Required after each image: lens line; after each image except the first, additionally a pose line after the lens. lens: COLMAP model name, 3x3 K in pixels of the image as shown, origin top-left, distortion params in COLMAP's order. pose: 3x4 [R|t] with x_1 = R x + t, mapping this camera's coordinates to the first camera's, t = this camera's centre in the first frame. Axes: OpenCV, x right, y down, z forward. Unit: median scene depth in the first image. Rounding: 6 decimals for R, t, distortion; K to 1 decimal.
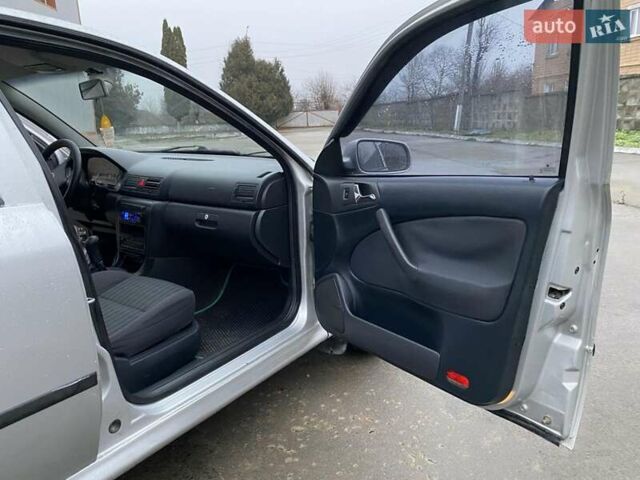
lens RADIAL K [[500.0, 0, 321.5], [0, 500.0, 241.8], [0, 0, 1]] dist [0.047441, -0.052941]
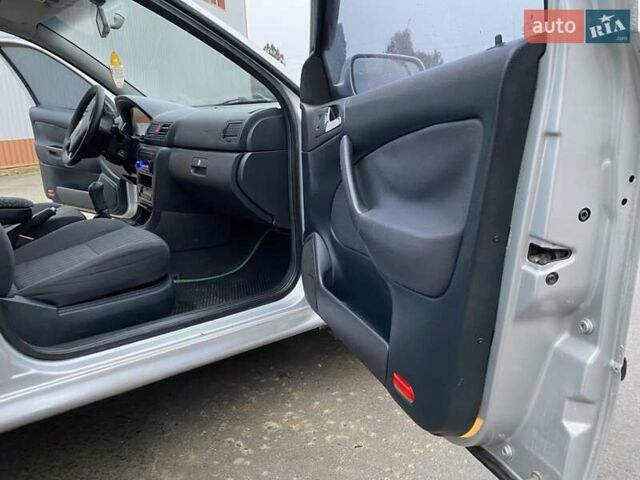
lens RADIAL K [[502.7, 0, 316.2], [0, 502.7, 238.0], [0, 0, 1]] dist [0.062481, -0.072527]
pose [[0.952249, 0.071432, -0.296850, 0.318060], [-0.071387, 0.997388, 0.011008, 0.076806], [0.296861, 0.010709, 0.954861, 0.319646]]
